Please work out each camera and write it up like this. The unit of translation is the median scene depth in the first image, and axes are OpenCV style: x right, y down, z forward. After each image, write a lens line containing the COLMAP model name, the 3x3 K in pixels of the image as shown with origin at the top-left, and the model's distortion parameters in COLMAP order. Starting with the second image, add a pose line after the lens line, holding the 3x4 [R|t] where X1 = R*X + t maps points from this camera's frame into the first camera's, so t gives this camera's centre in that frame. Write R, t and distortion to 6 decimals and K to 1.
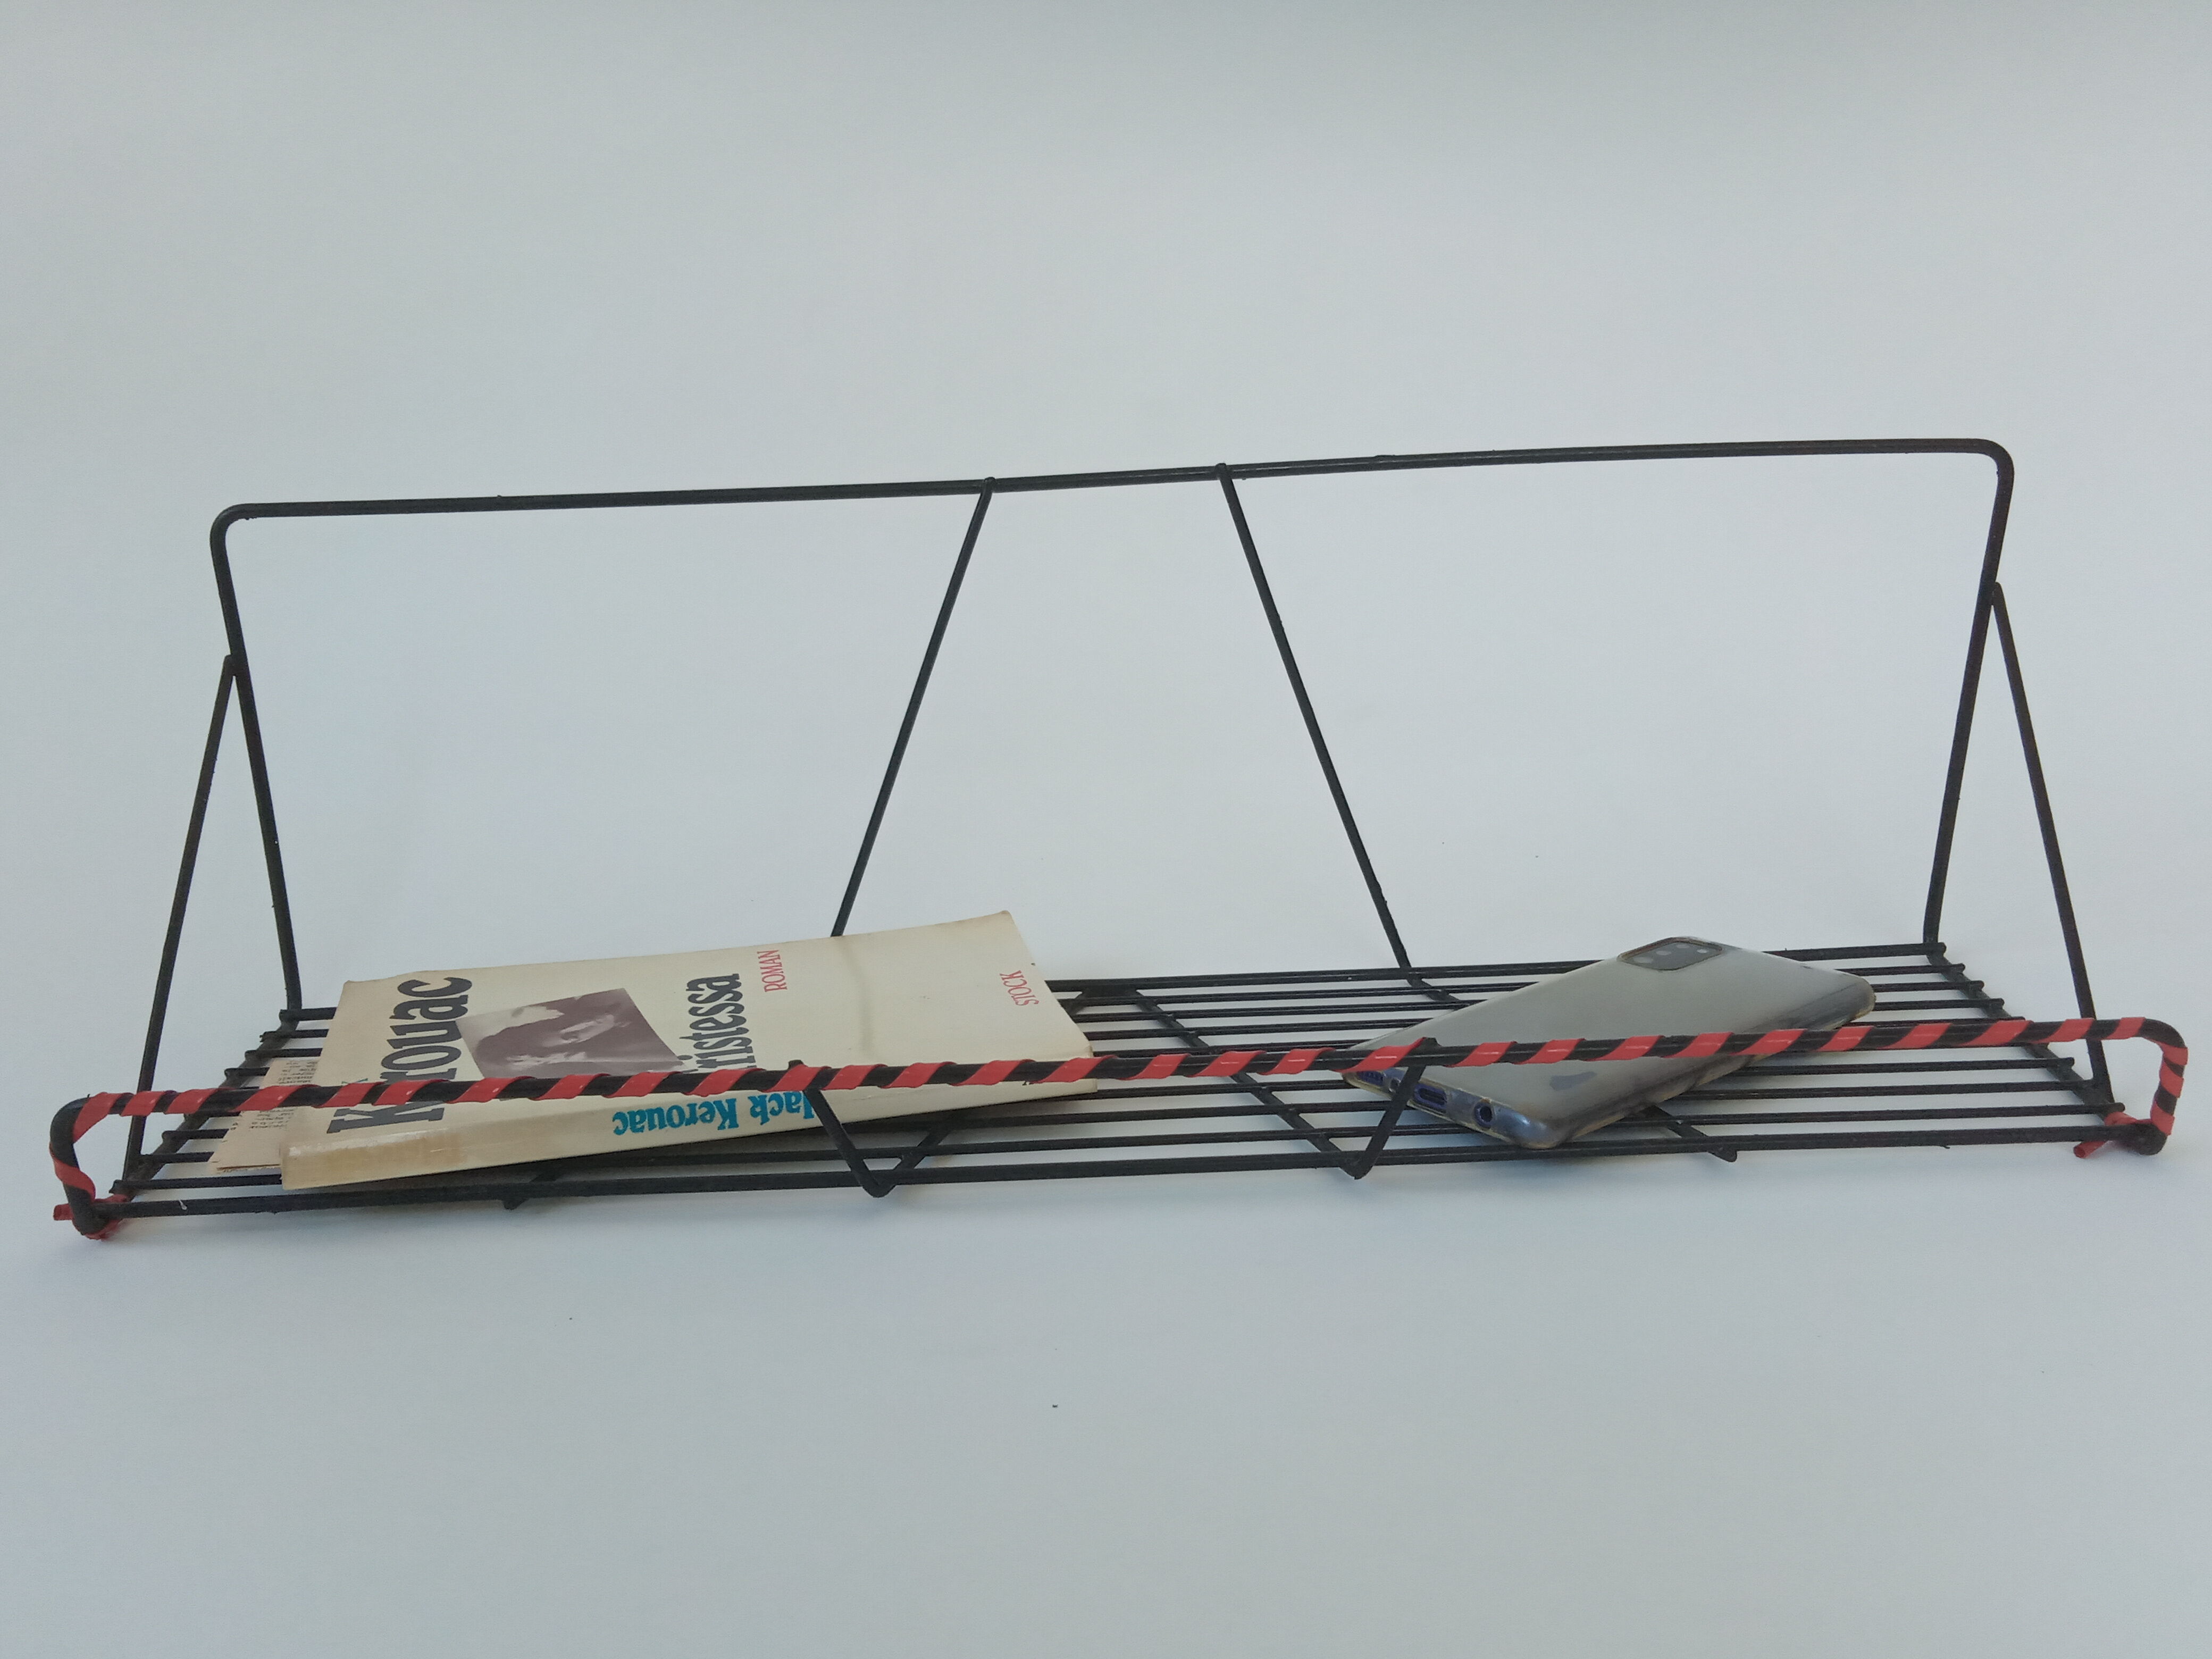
lens RADIAL K [[2152.4, 0, 1106.0], [0, 2152.4, 829.5], [0, 0, 1]] dist [0.002897, 0.004681]
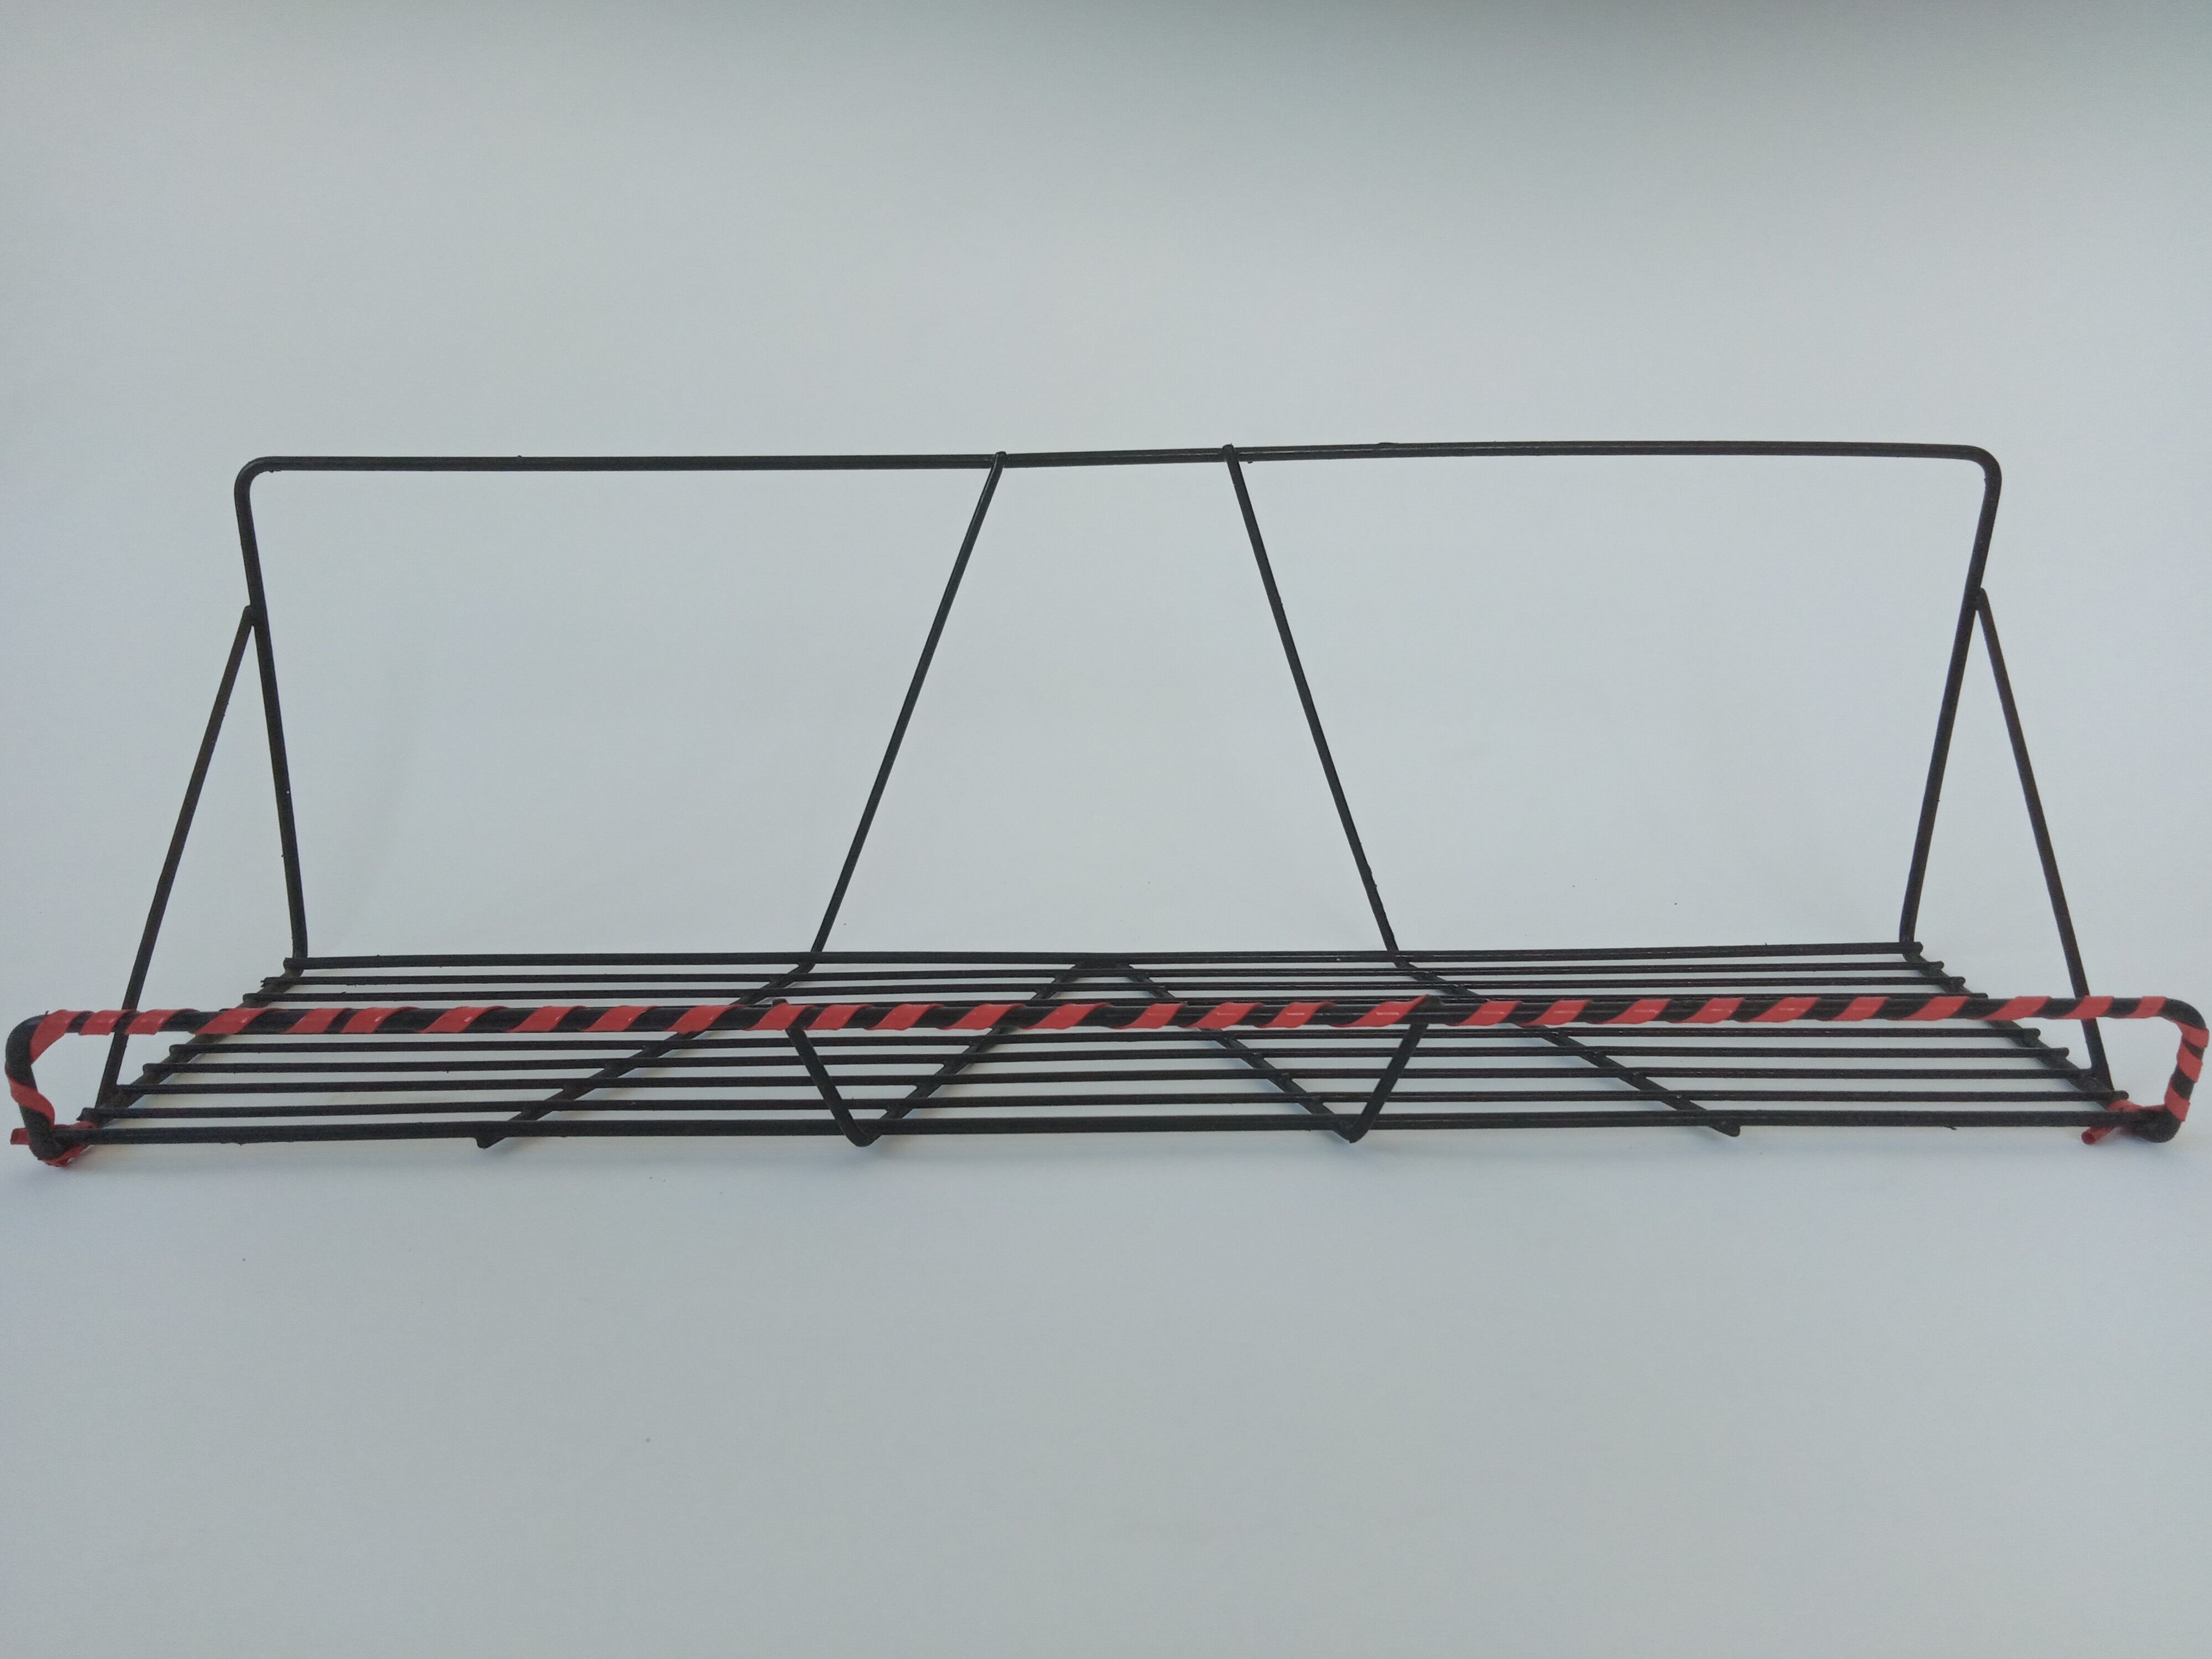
lens RADIAL K [[1845.8, 0, 1106.0], [0, 1845.8, 829.5], [0, 0, 1]] dist [0.002090, 0.002880]
pose [[0.999525, 0.030557, 0.004081, -0.002386], [-0.030392, 0.998898, -0.035766, 0.044918], [-0.005170, 0.035625, 0.999352, 0.131869]]
